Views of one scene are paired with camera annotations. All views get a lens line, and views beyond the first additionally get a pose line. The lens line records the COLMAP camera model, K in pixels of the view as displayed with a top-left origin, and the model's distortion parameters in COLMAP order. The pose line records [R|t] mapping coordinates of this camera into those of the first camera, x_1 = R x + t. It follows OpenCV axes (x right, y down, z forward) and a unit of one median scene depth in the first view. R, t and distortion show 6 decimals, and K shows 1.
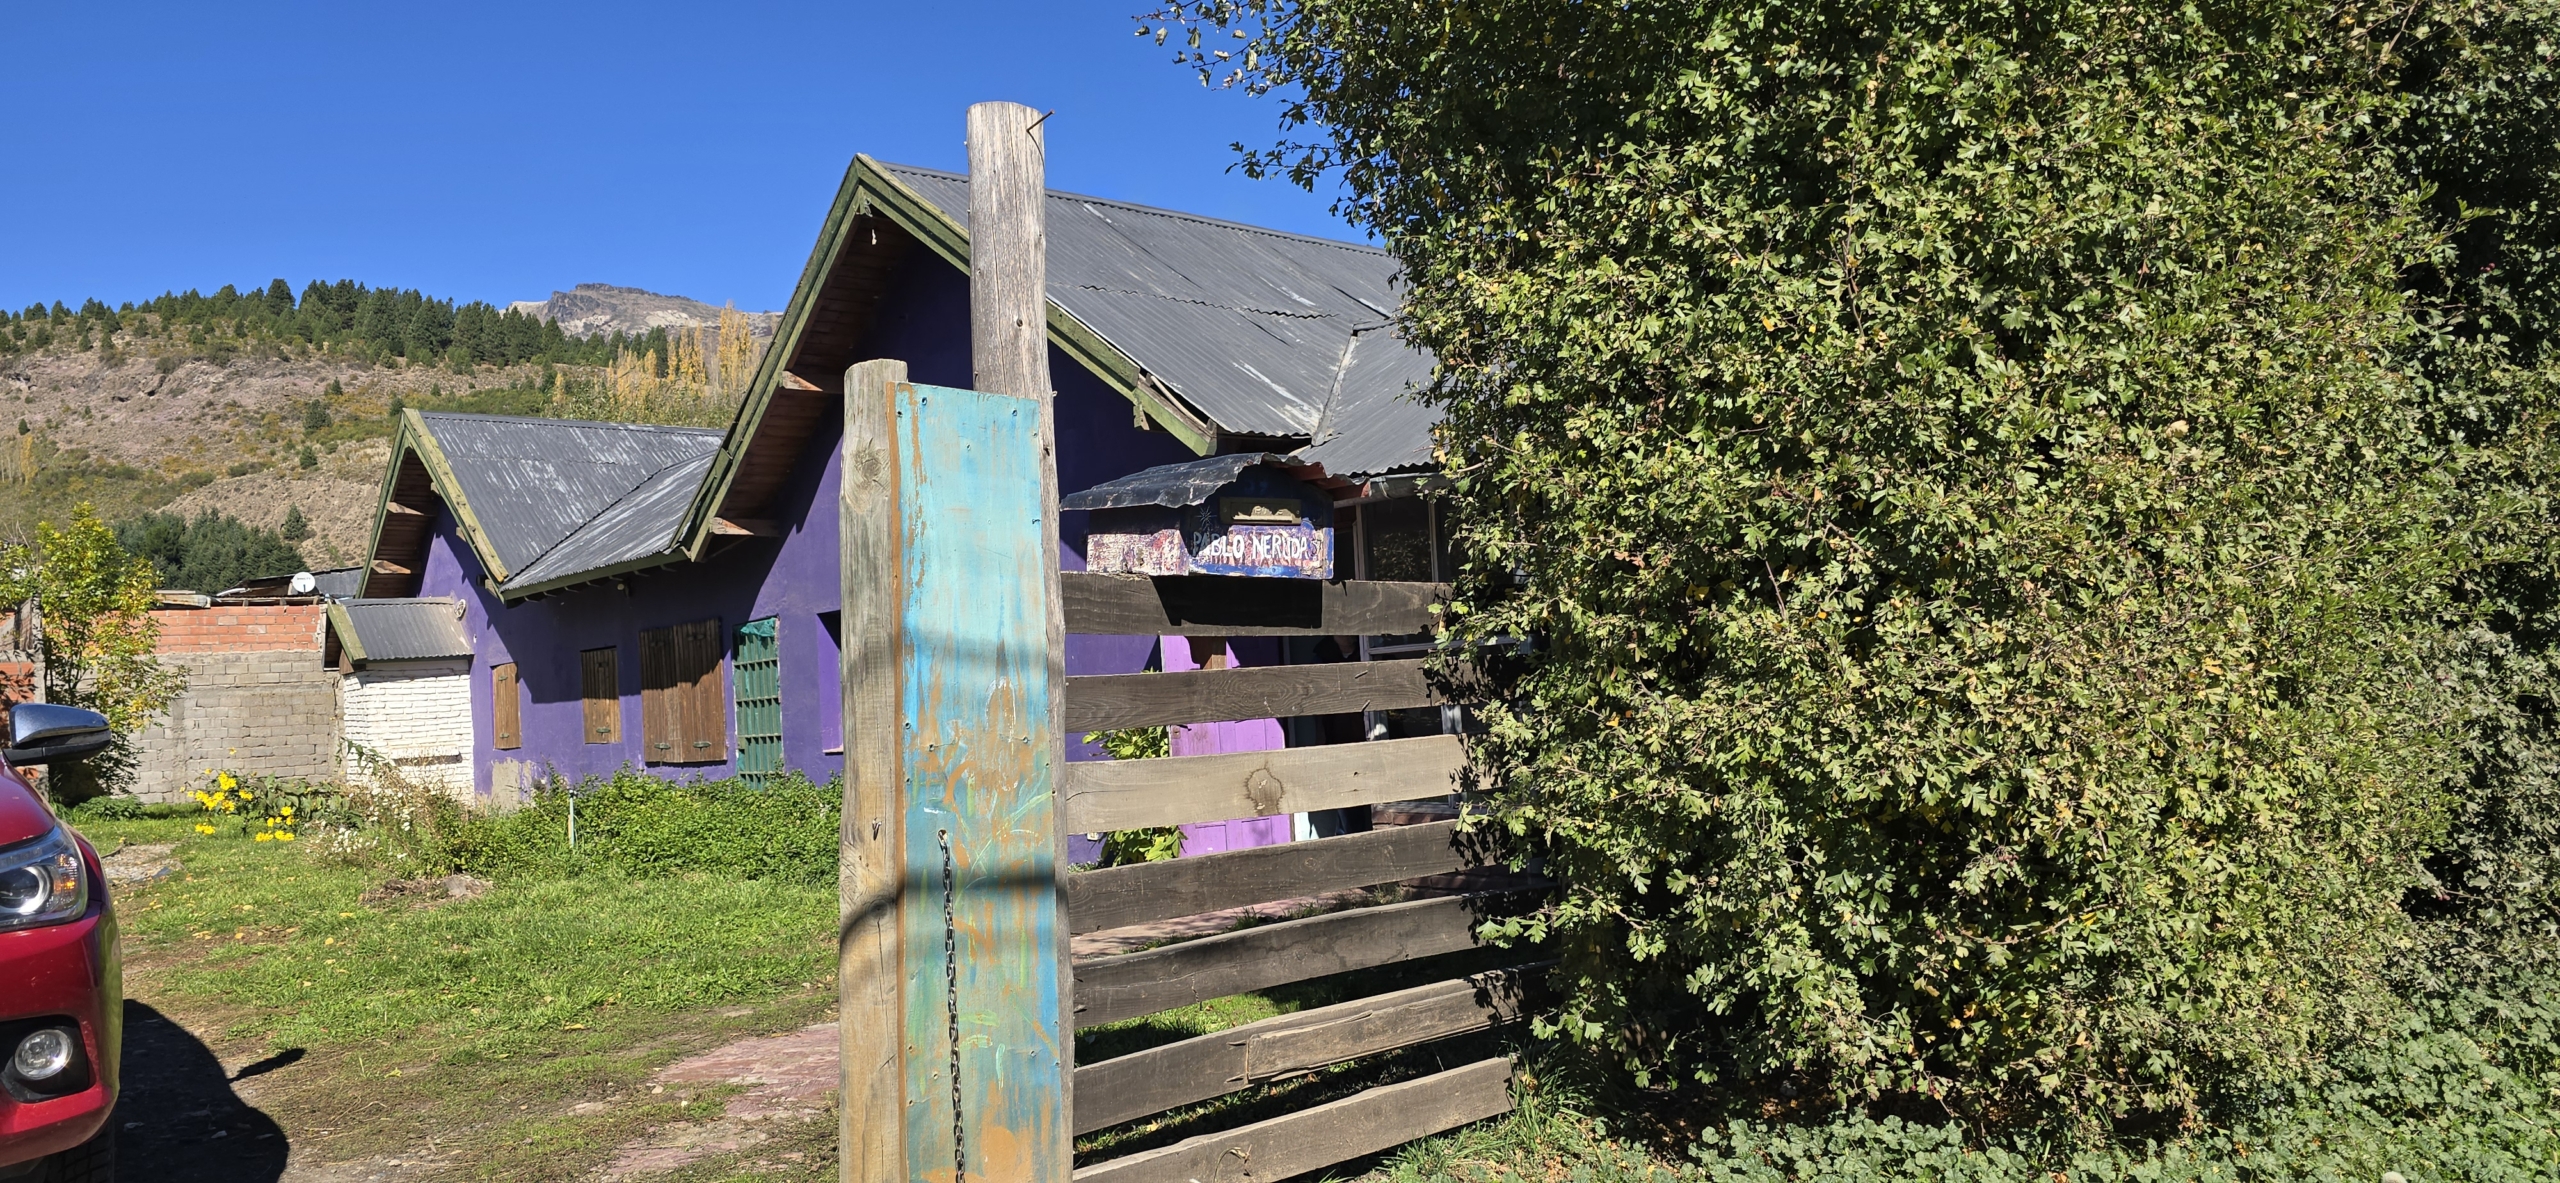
lens RADIAL K [[1664.1, 0, 1273.8], [0, 1664.1, 659.2], [0, 0, 1]] dist [0.056333, -0.054394]
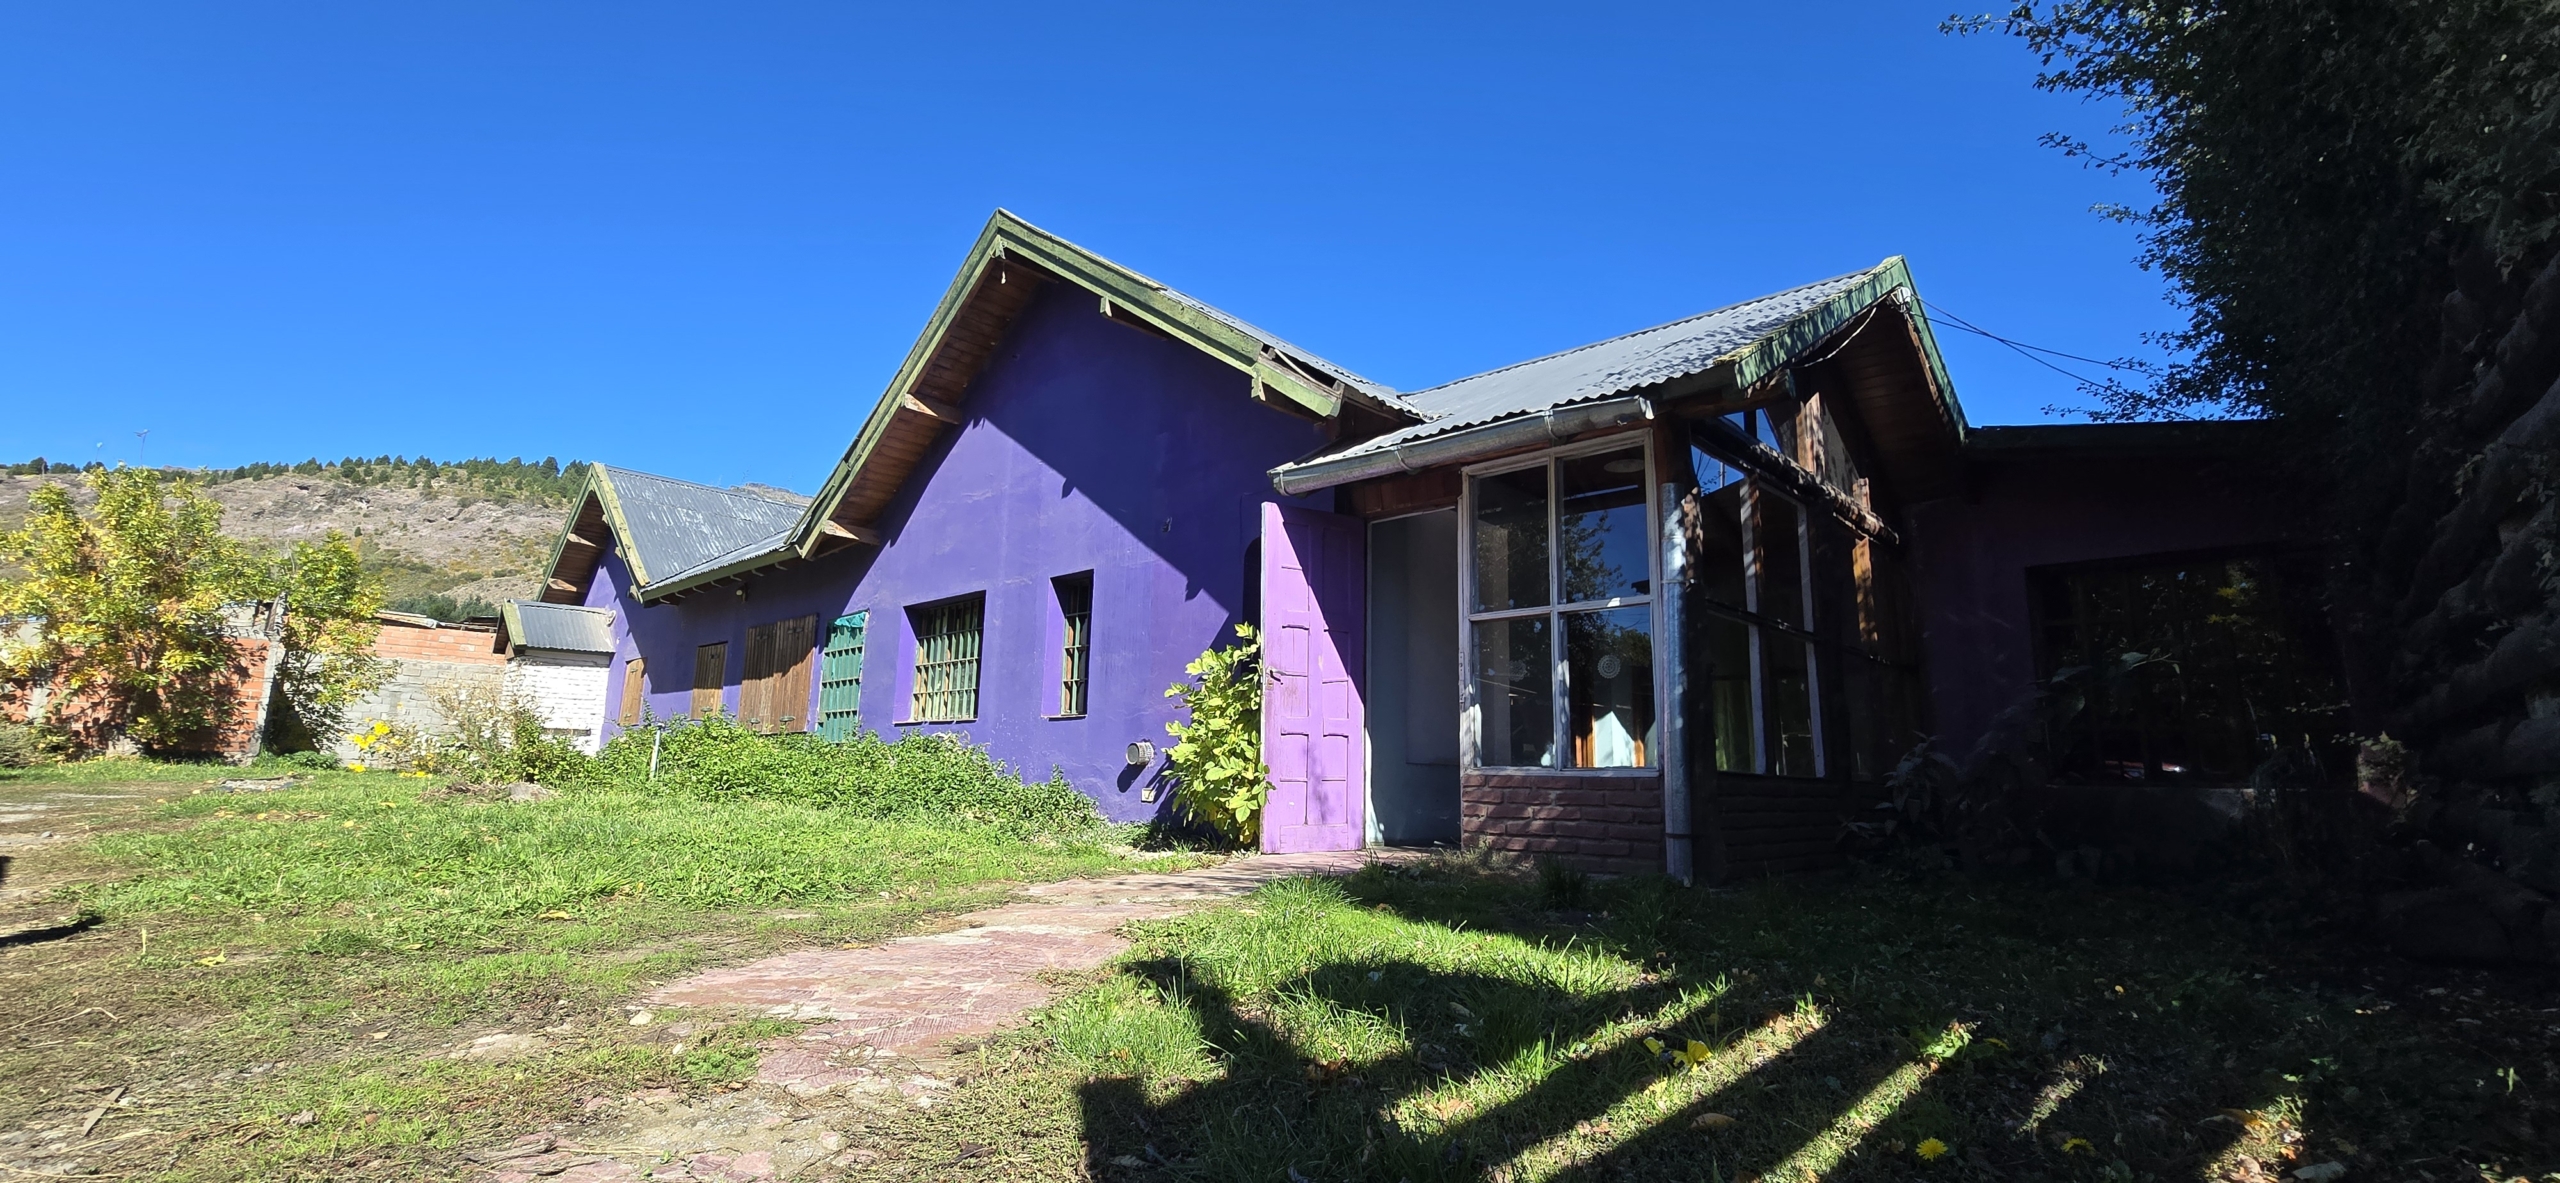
lens RADIAL K [[1042.8, 0, 1274.7], [0, 1042.8, 601.2], [0, 0, 1]] dist [-0.004231, 0.000471]
pose [[0.991289, 0.095486, 0.090717, -0.179216], [-0.080872, 0.984915, -0.152975, 0.138117], [-0.103955, 0.144306, 0.984057, 0.548168]]
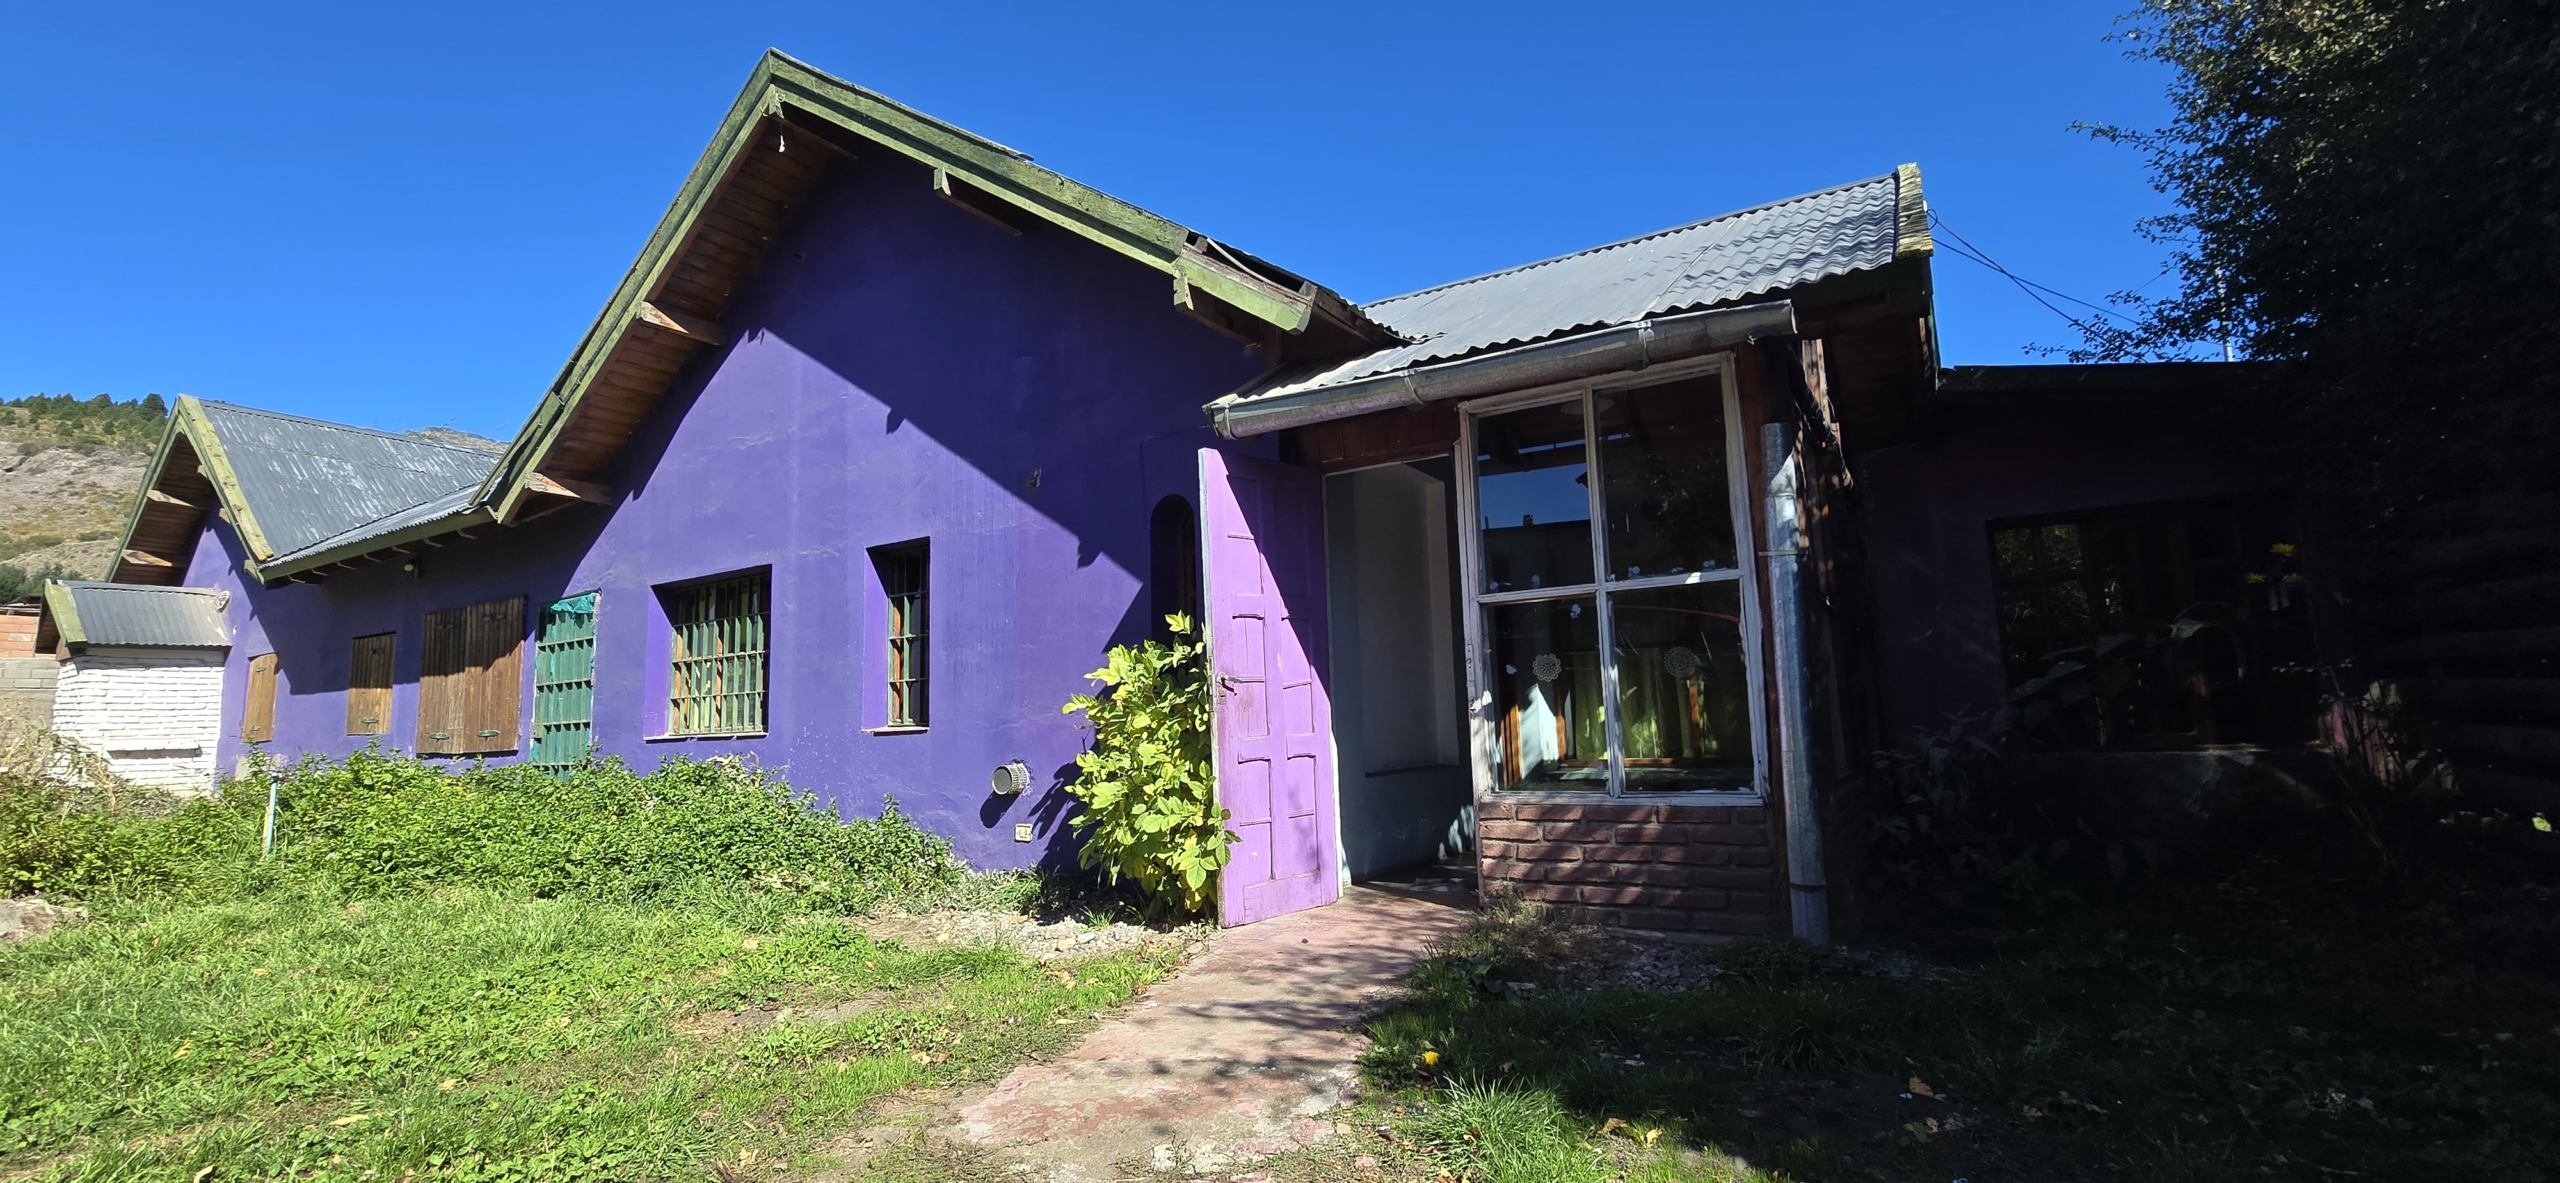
lens RADIAL K [[1042.8, 0, 1274.7], [0, 1042.8, 601.2], [0, 0, 1]] dist [-0.004231, 0.000471]
pose [[0.952008, 0.062302, 0.299666, -0.270562], [-0.028600, 0.992888, -0.115567, 0.083638], [-0.304735, 0.101450, 0.947019, 0.815798]]
